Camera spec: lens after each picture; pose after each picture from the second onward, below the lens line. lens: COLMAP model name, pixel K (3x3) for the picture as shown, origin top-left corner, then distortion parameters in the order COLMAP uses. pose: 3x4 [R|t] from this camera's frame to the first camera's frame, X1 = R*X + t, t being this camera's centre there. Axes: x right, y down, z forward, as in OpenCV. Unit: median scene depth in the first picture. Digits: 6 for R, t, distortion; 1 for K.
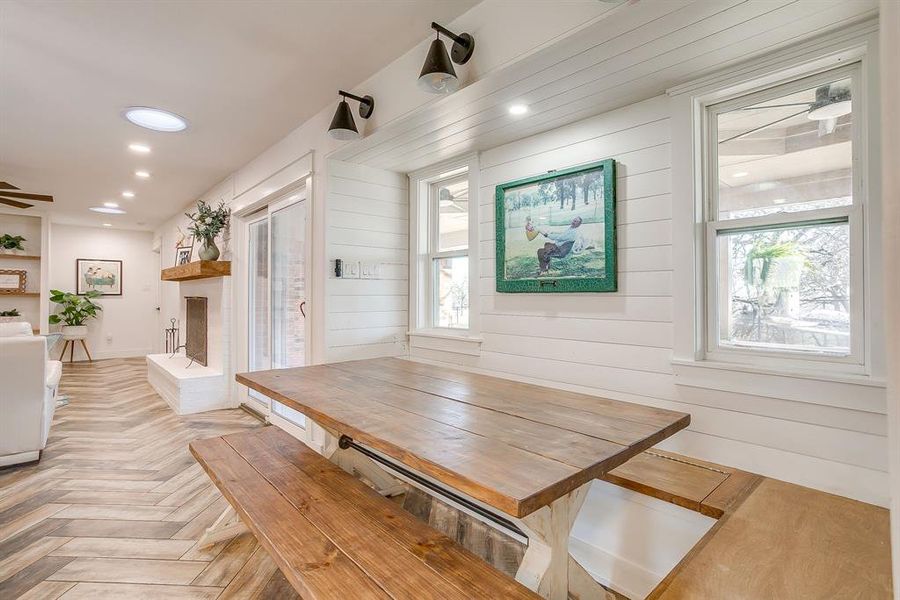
lens RADIAL K [[432.9, 0, 440.5], [0, 432.9, 293.9], [0, 0, 1]] dist [-0.021556, 0.016335]
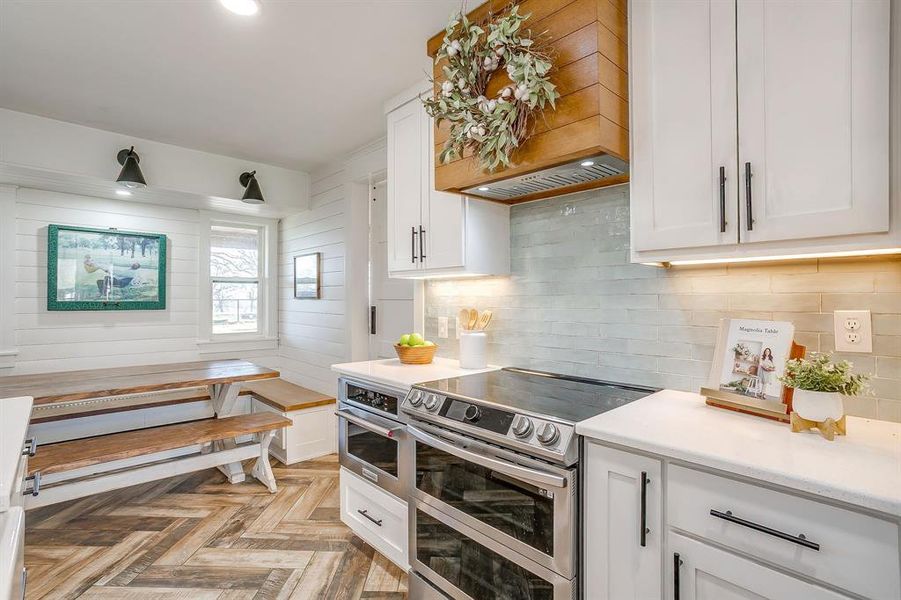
lens RADIAL K [[440.6, 0, 453.6], [0, 440.6, 295.3], [0, 0, 1]] dist [-0.024864, 0.015296]
pose [[-0.027959, 0.004433, 0.999599, -0.758744], [-0.006063, 0.999971, -0.004604, -0.033094], [-0.999591, -0.006190, -0.027932, -0.074656]]
